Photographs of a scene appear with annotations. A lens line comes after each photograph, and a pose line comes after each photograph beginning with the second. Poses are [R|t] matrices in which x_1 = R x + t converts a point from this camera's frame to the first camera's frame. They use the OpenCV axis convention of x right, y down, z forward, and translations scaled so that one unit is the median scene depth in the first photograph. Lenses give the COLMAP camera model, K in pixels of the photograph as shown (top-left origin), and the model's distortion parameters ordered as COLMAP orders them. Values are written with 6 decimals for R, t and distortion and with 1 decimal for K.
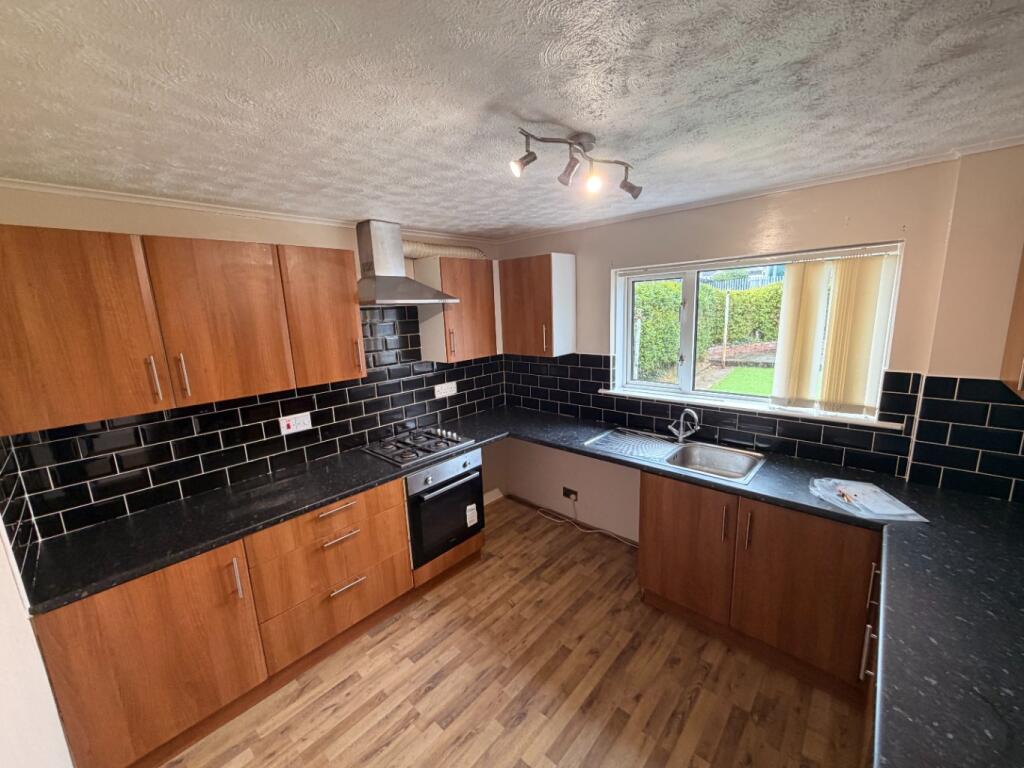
lens RADIAL K [[404.8, 0, 508.4], [0, 404.8, 387.2], [0, 0, 1]] dist [-0.001448, -0.000592]
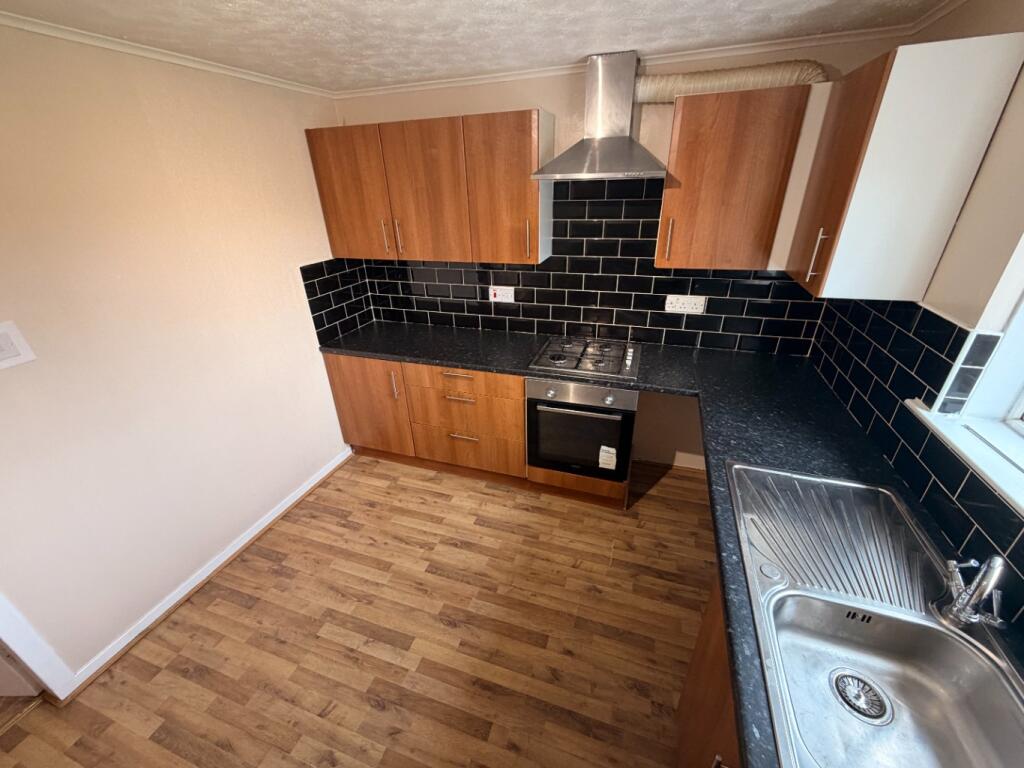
lens RADIAL K [[404.8, 0, 508.4], [0, 404.8, 387.2], [0, 0, 1]] dist [-0.001448, -0.000592]
pose [[0.403751, 0.437785, -0.803324, 0.526208], [-0.166486, 0.898573, 0.406016, -0.146570], [0.899593, -0.030187, 0.435685, 0.549993]]
